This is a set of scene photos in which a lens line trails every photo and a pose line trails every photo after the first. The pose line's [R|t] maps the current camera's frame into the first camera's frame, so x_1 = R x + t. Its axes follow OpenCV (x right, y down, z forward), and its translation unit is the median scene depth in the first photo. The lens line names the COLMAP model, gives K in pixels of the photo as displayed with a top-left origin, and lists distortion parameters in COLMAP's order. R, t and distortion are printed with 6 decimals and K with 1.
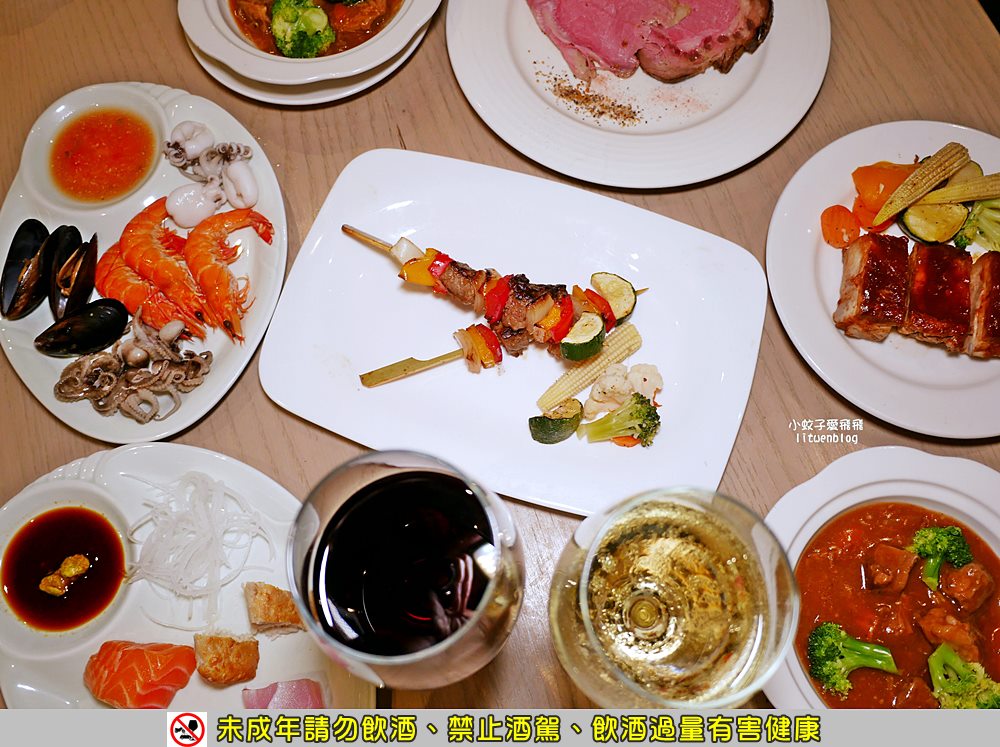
lens RADIAL K [[821.4, 0, 500.5], [0, 821.4, 373.3], [0, 0, 1]] dist [-0.014804, -0.004025]
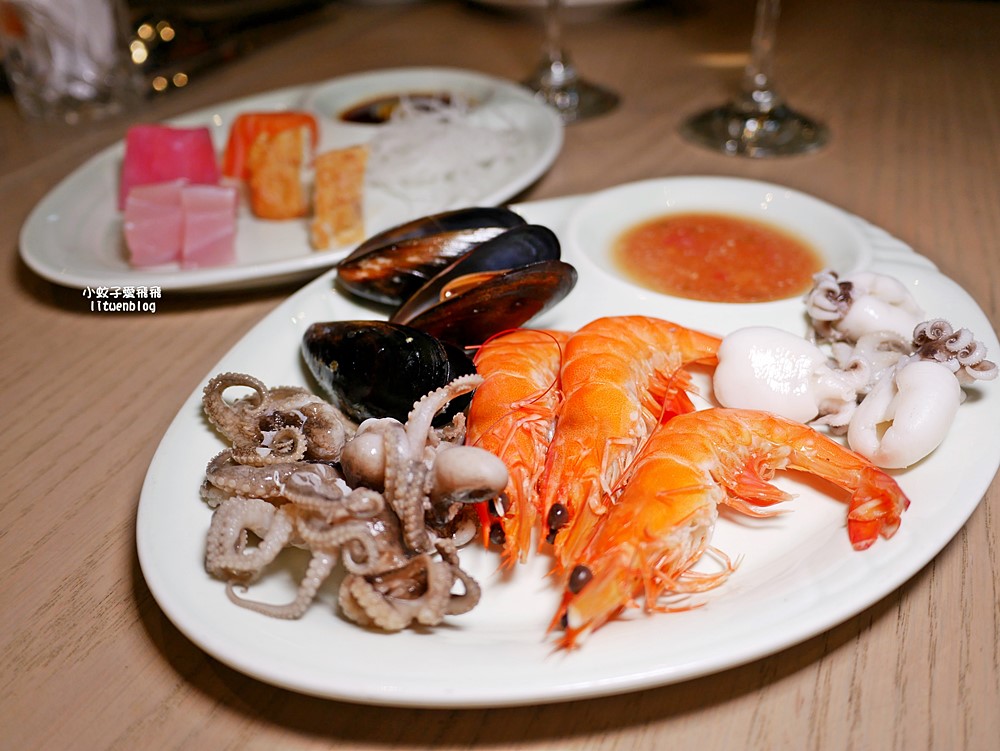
lens RADIAL K [[821.4, 0, 501.1], [0, 821.4, 375.9], [0, 0, 1]] dist [-0.014804, -0.004025]
pose [[0.506059, 0.498058, -0.704161, -0.161547], [-0.807519, 0.560426, -0.183947, -0.020188], [0.303014, 0.661711, 0.685800, 0.706381]]
